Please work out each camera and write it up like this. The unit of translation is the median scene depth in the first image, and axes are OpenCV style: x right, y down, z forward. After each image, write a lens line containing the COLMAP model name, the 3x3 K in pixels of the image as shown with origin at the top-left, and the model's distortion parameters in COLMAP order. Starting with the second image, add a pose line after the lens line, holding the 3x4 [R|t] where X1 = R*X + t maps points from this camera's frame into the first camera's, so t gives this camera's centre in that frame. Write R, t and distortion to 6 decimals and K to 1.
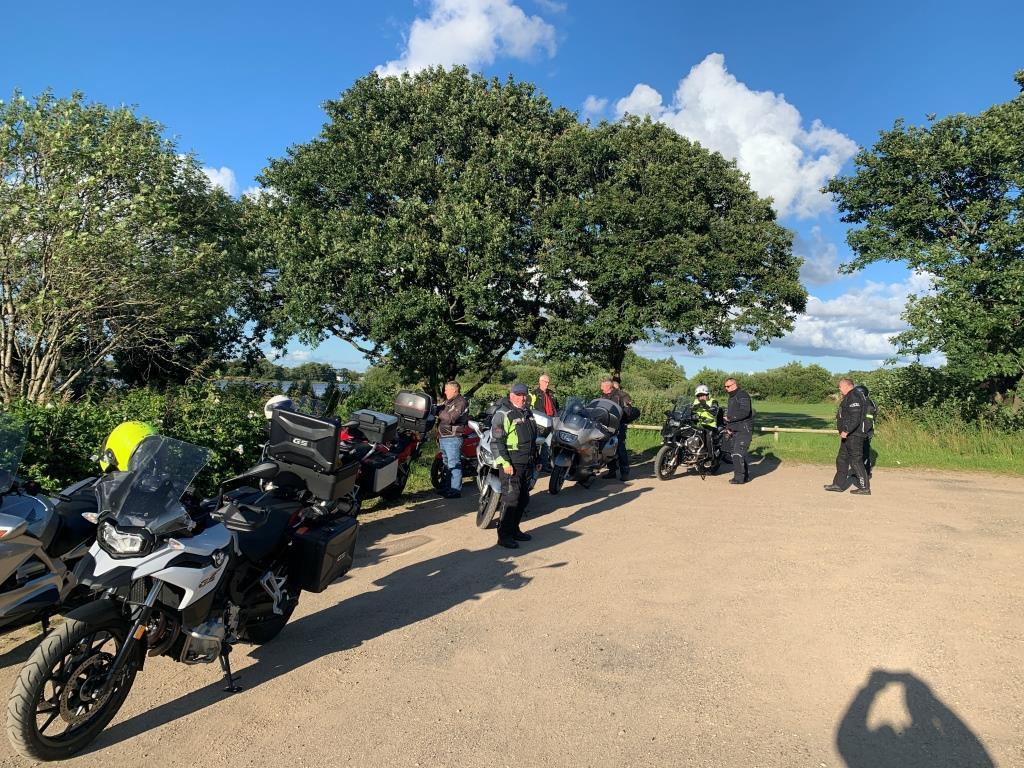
lens RADIAL K [[784.8, 0, 512.0], [0, 784.8, 384.0], [0, 0, 1]] dist [0.154009, -0.358210]
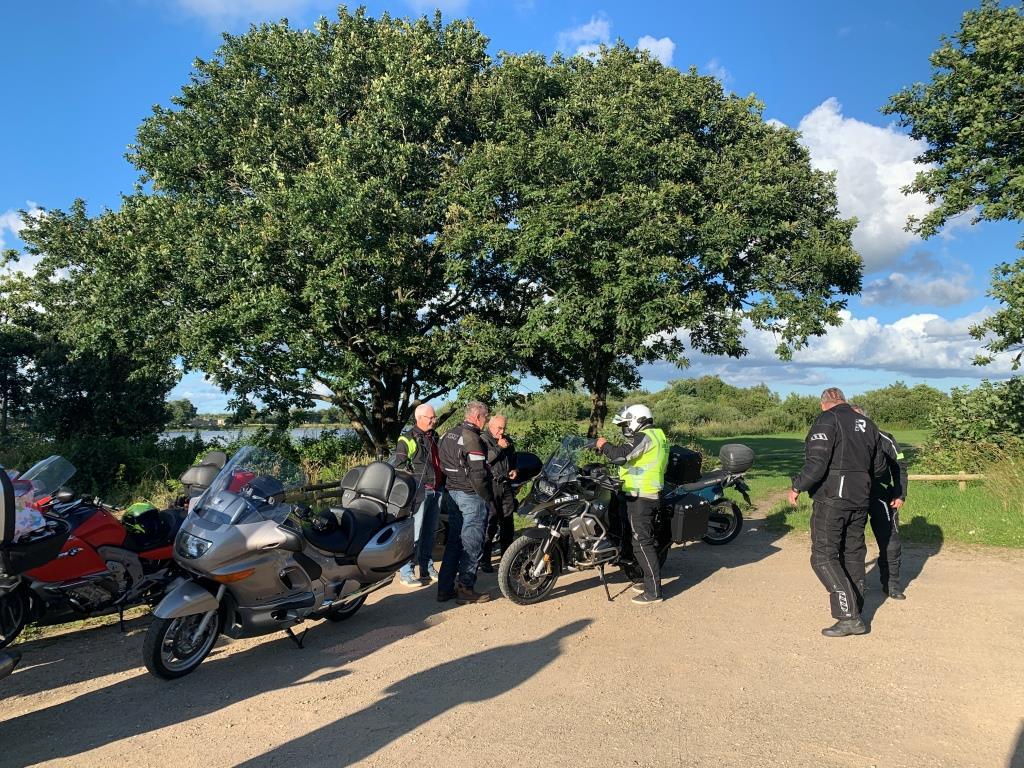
lens RADIAL K [[802.9, 0, 512.0], [0, 802.9, 384.0], [0, 0, 1]] dist [0.005186, -0.045827]
pose [[0.990933, -0.044908, -0.126626, 0.171576], [0.038850, 0.997997, -0.049919, 0.003969], [0.128615, 0.044547, 0.990694, 0.324821]]
